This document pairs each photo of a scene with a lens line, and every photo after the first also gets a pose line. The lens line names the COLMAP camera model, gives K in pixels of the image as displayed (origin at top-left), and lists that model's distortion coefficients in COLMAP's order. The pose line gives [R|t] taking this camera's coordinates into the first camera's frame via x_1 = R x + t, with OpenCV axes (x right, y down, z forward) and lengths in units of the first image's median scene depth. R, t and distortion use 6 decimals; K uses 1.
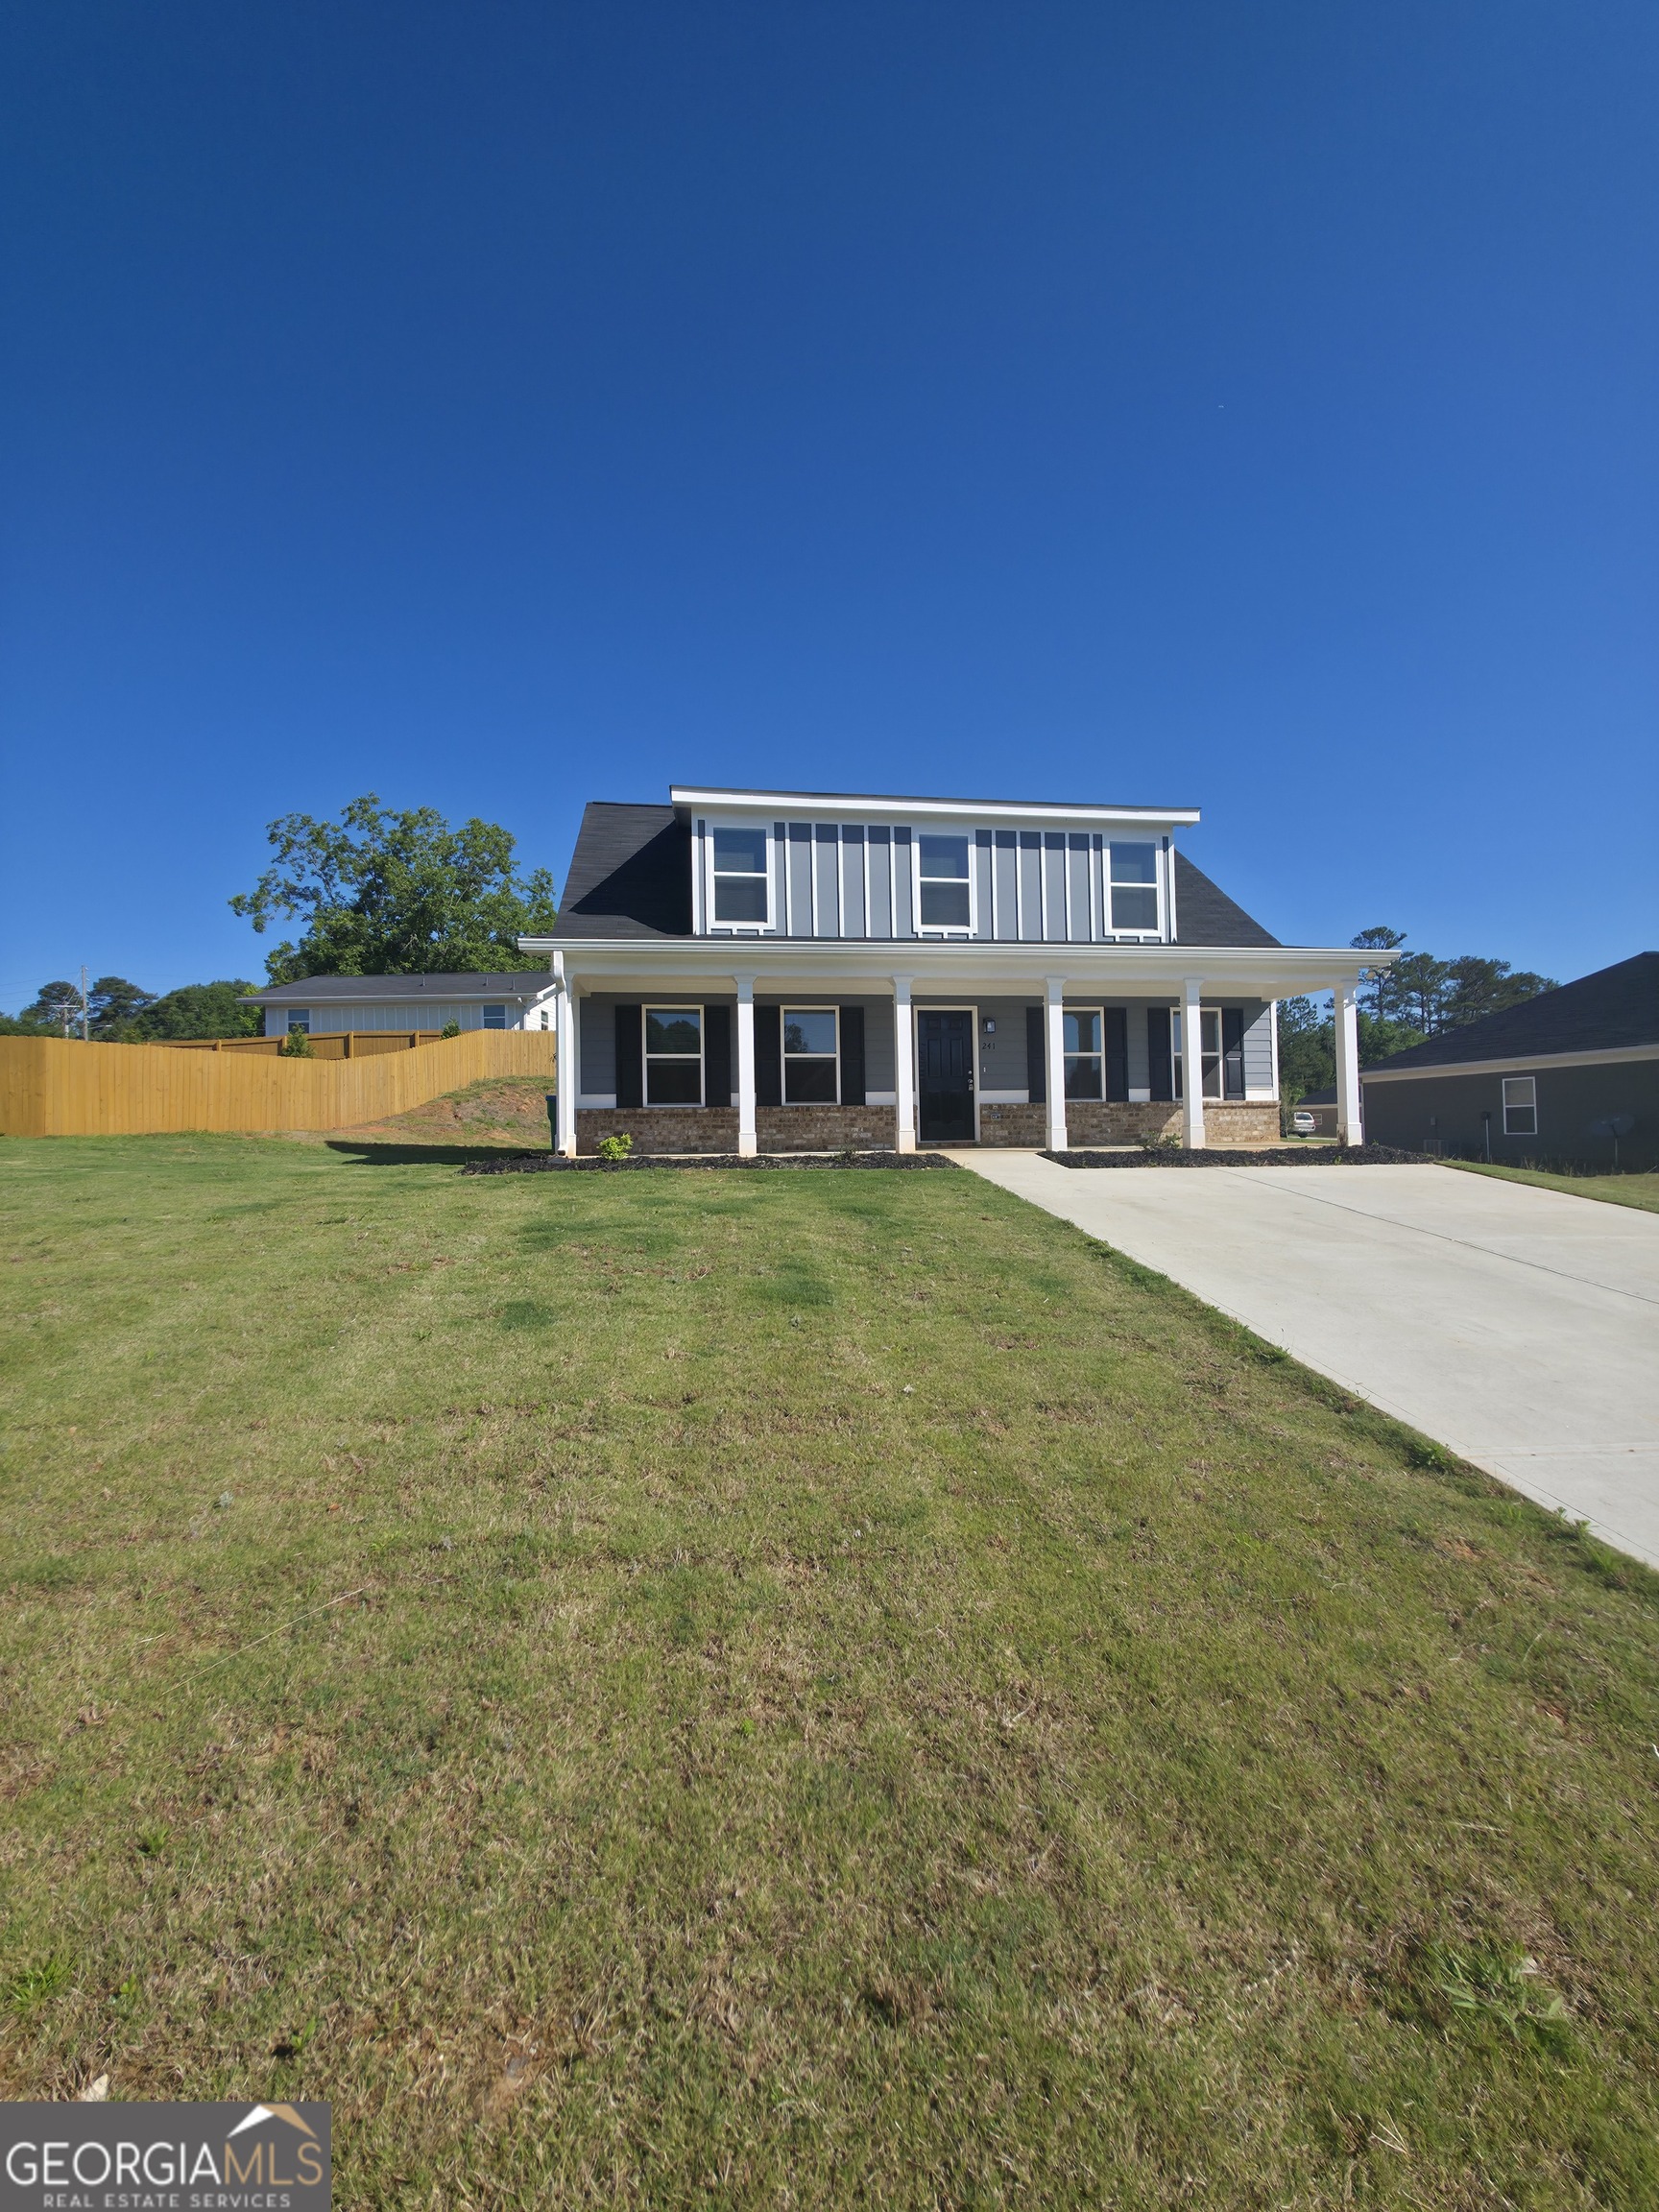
lens RADIAL K [[919.2, 0, 829.5], [0, 919.2, 1106.0], [0, 0, 1]] dist [0.000575, -0.000042]
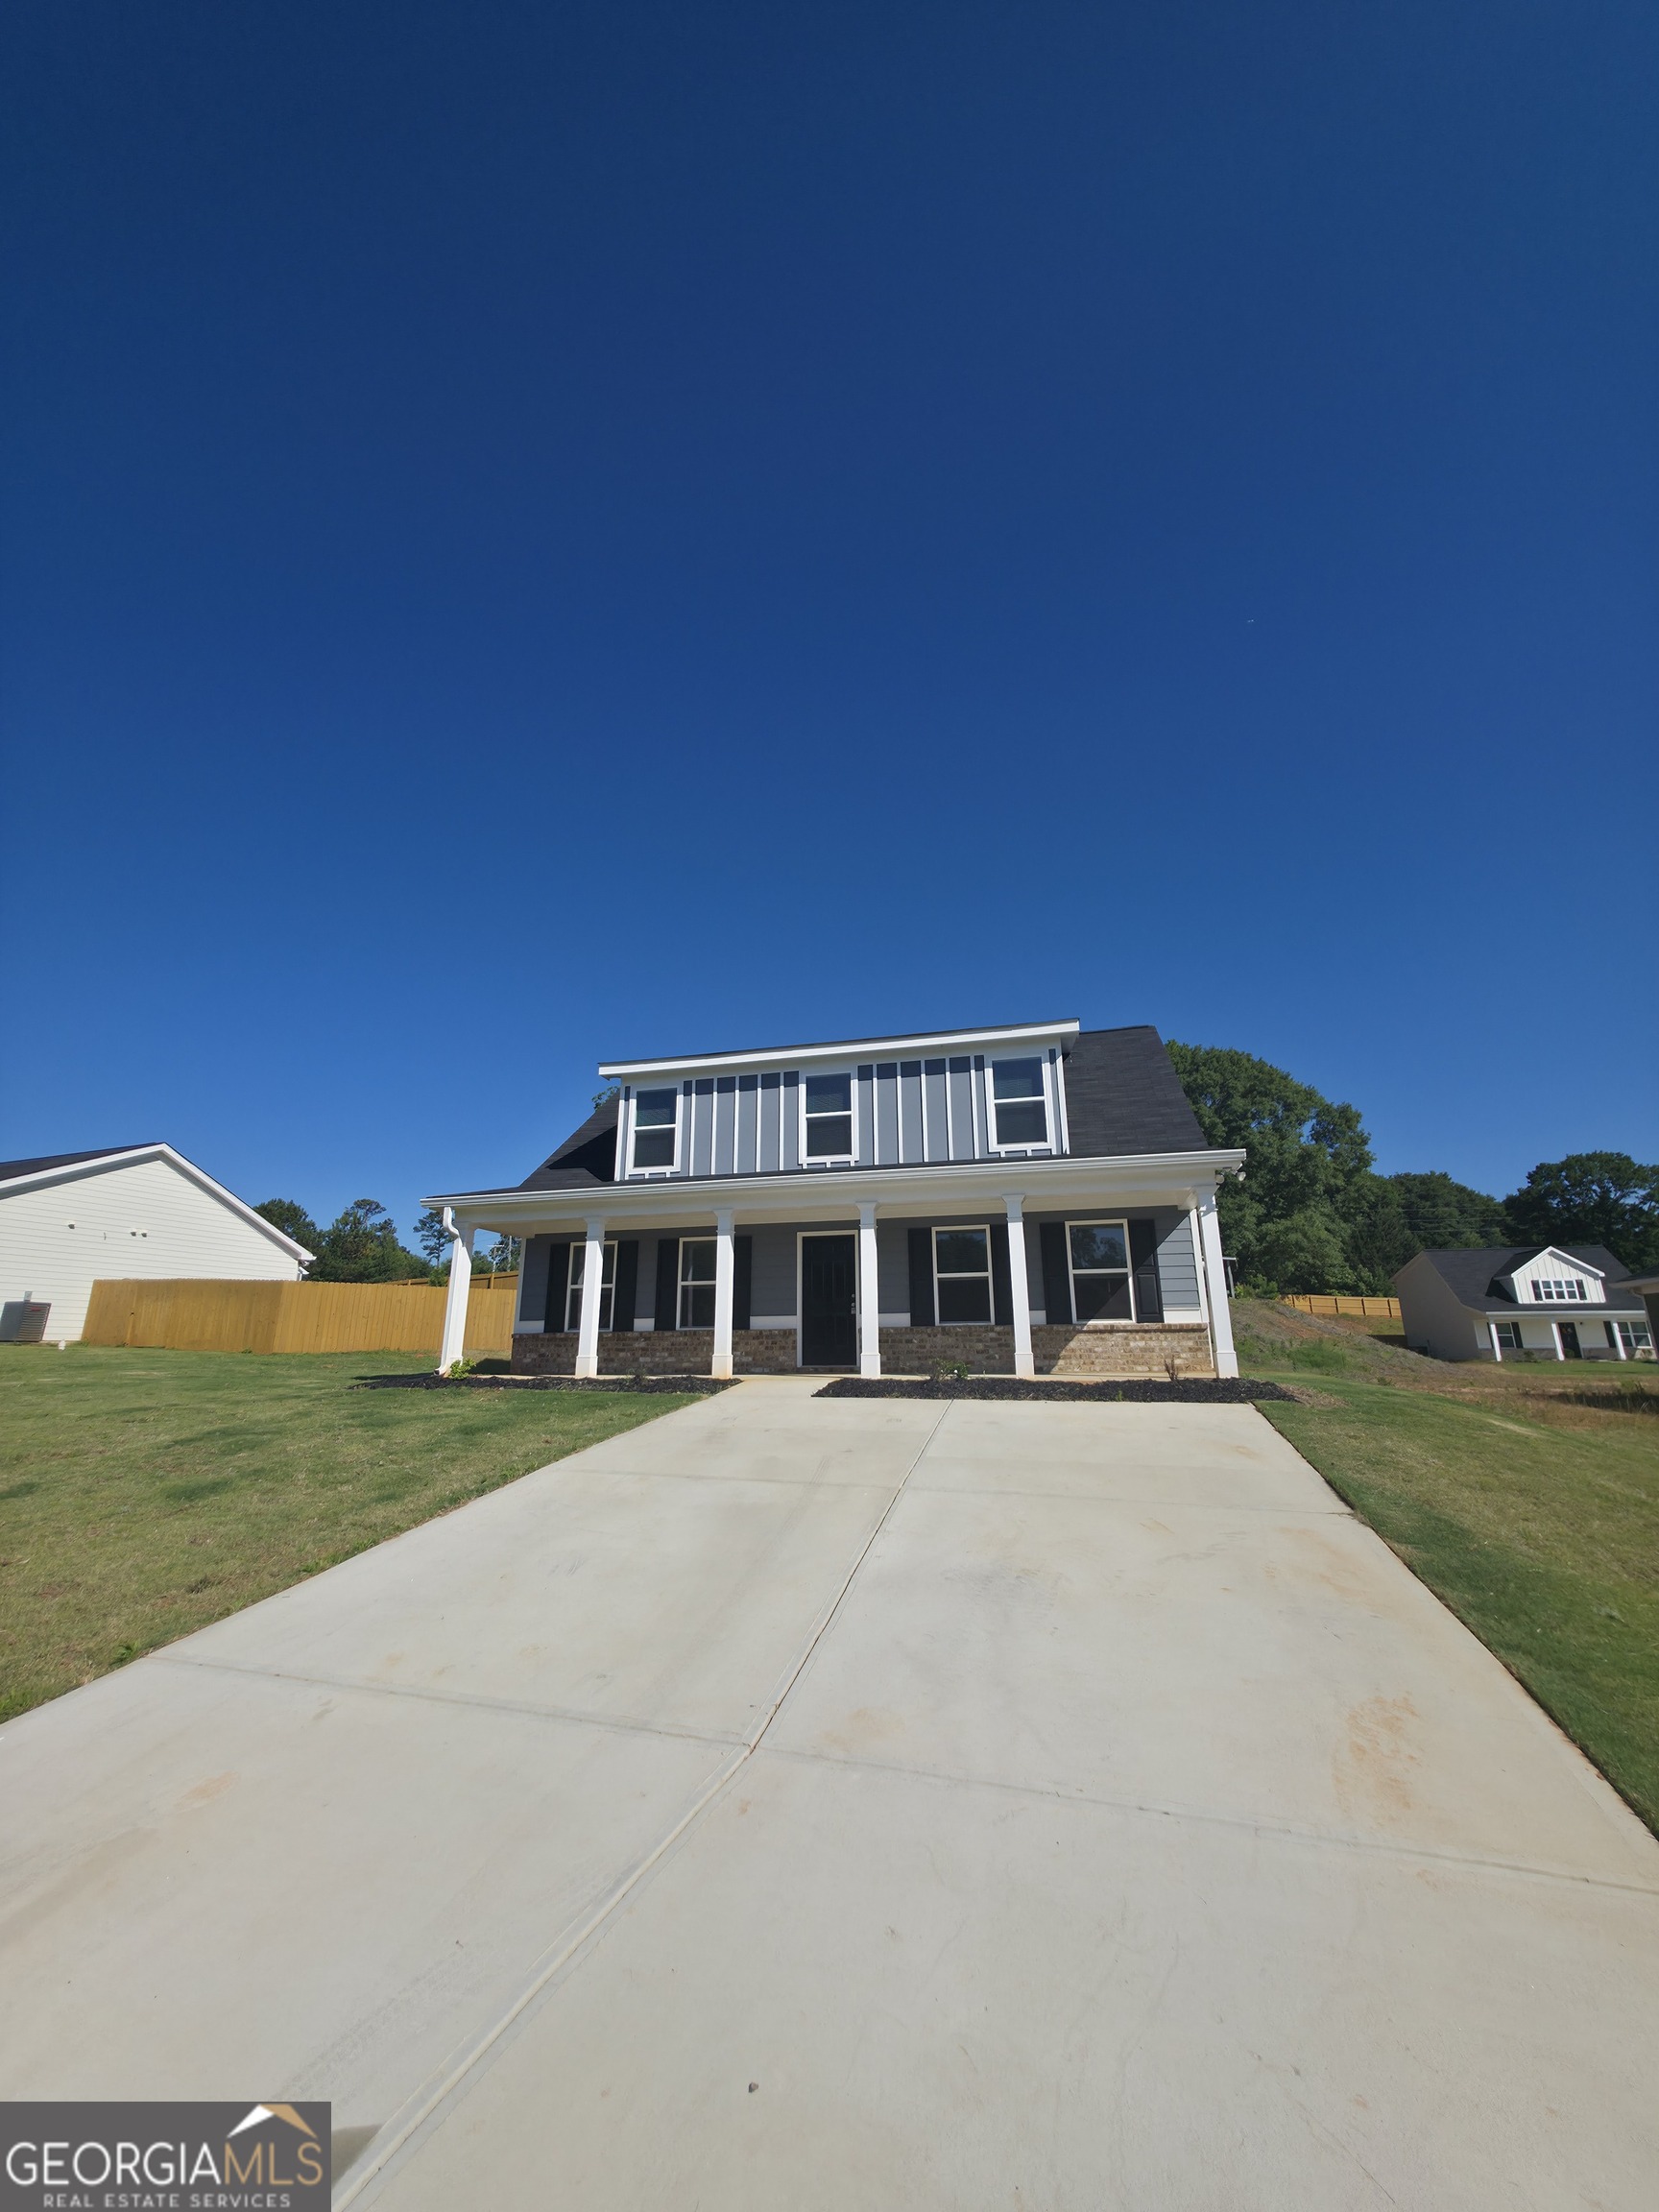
lens RADIAL K [[882.6, 0, 856.2], [0, 882.6, 1117.5], [0, 0, 1]] dist [0.001085, -0.000188]
pose [[0.920506, -0.092460, -0.379631, 0.544728], [0.004069, 0.973814, -0.227308, -0.007105], [0.390707, 0.207694, 0.896778, 0.085986]]
